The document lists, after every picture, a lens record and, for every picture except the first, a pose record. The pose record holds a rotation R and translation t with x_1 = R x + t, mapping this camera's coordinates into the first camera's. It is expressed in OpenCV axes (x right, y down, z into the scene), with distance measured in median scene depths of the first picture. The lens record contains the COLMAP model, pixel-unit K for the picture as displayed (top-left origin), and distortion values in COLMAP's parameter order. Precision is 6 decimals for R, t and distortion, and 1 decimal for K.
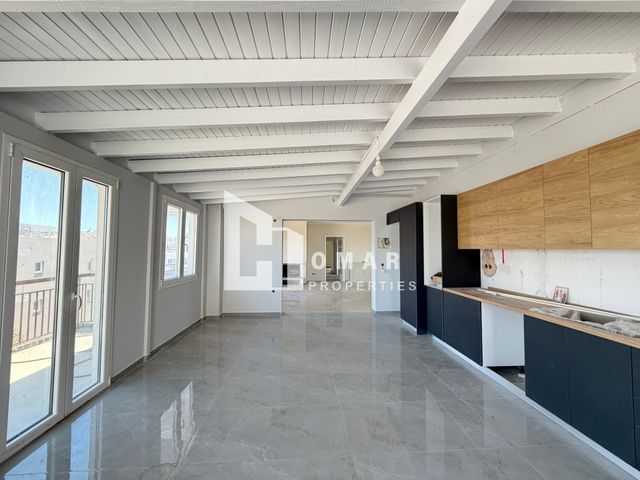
lens RADIAL K [[253.7, 0, 321.9], [0, 253.7, 237.0], [0, 0, 1]] dist [-0.000604, 0.000303]
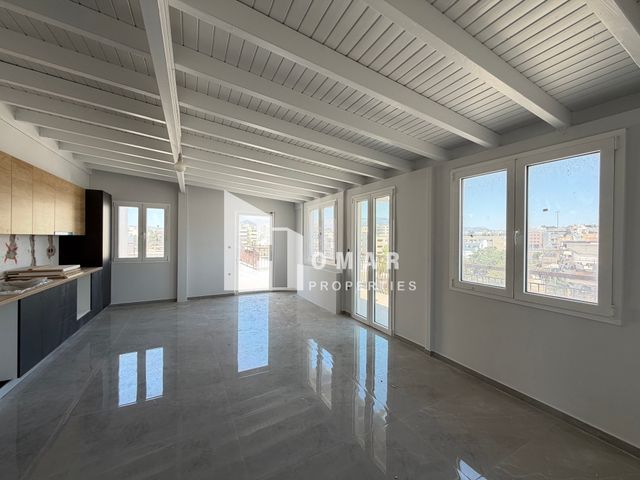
lens RADIAL K [[253.7, 0, 321.5], [0, 253.7, 239.9], [0, 0, 1]] dist [-0.000604, 0.000303]
pose [[-0.889737, -0.012004, -0.456316, 0.136653], [0.003679, 0.999433, -0.033465, 0.079832], [0.456459, -0.031454, -0.889188, 1.836201]]
